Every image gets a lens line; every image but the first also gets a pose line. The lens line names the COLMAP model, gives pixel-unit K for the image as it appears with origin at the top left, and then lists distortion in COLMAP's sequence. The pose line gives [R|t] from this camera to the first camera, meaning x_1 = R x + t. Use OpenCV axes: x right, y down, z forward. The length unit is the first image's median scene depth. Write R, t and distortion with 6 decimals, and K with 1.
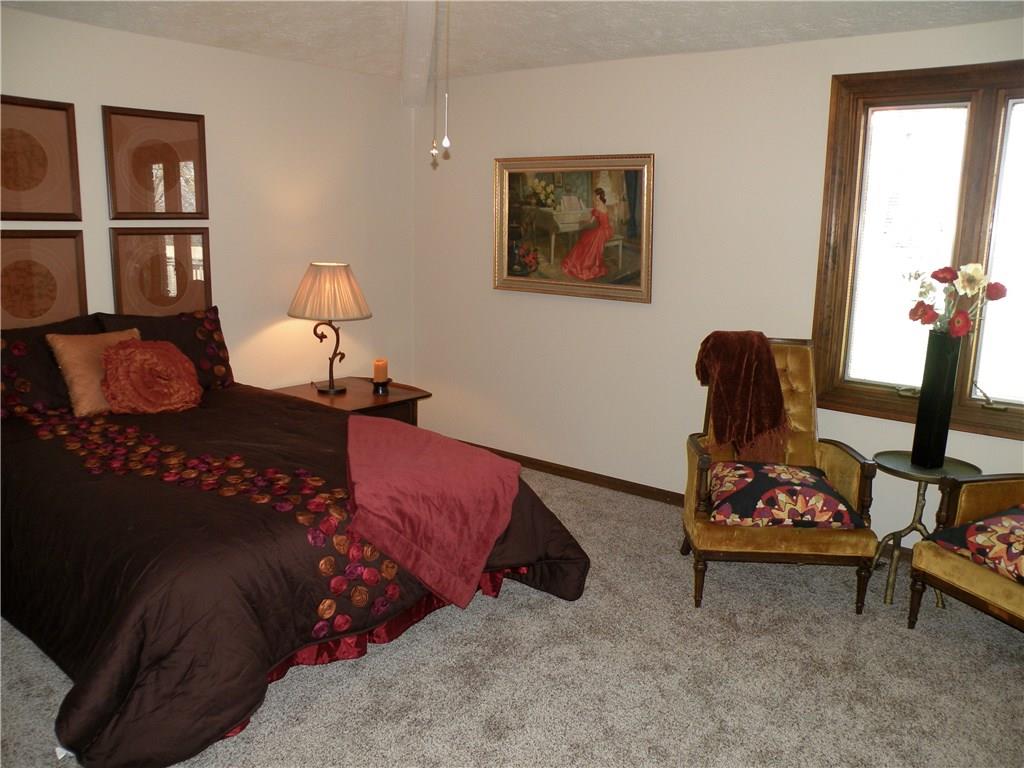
lens RADIAL K [[834.0, 0, 512.0], [0, 834.0, 384.0], [0, 0, 1]] dist [-0.145870, 0.154350]
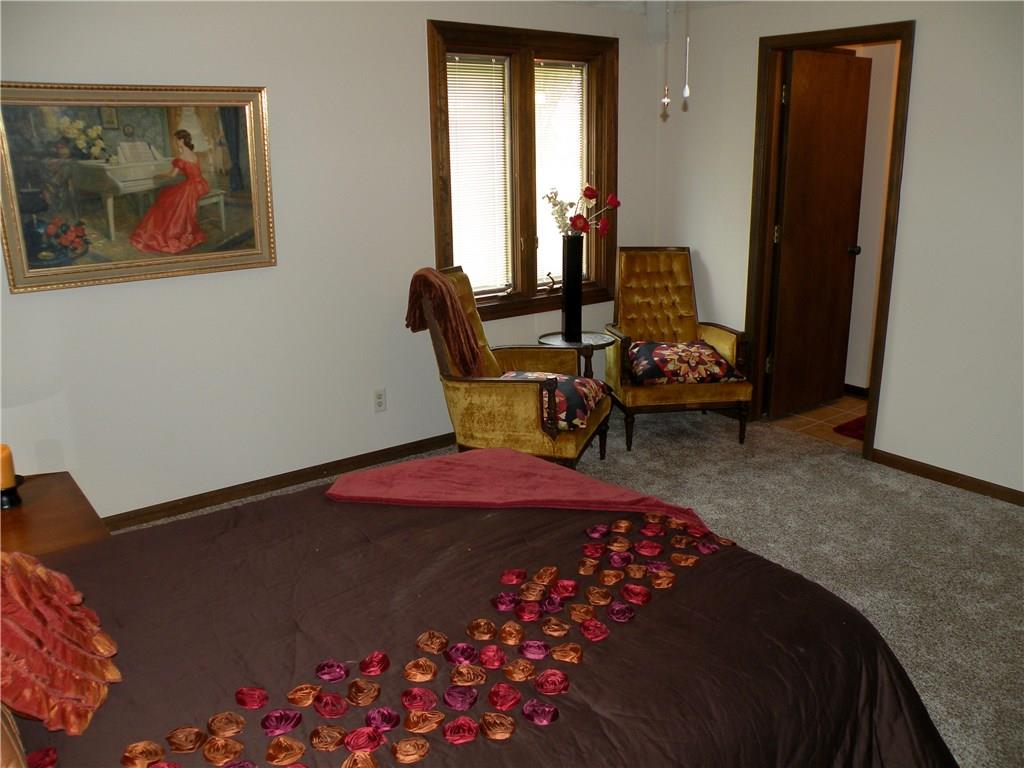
lens RADIAL K [[834.0, 0, 512.0], [0, 834.0, 384.0], [0, 0, 1]] dist [-0.145870, 0.154350]
pose [[0.247619, -0.292941, 0.923510, -0.569901], [0.207492, 0.947113, 0.244793, -0.133163], [-0.946378, 0.131005, 0.295306, 0.514010]]
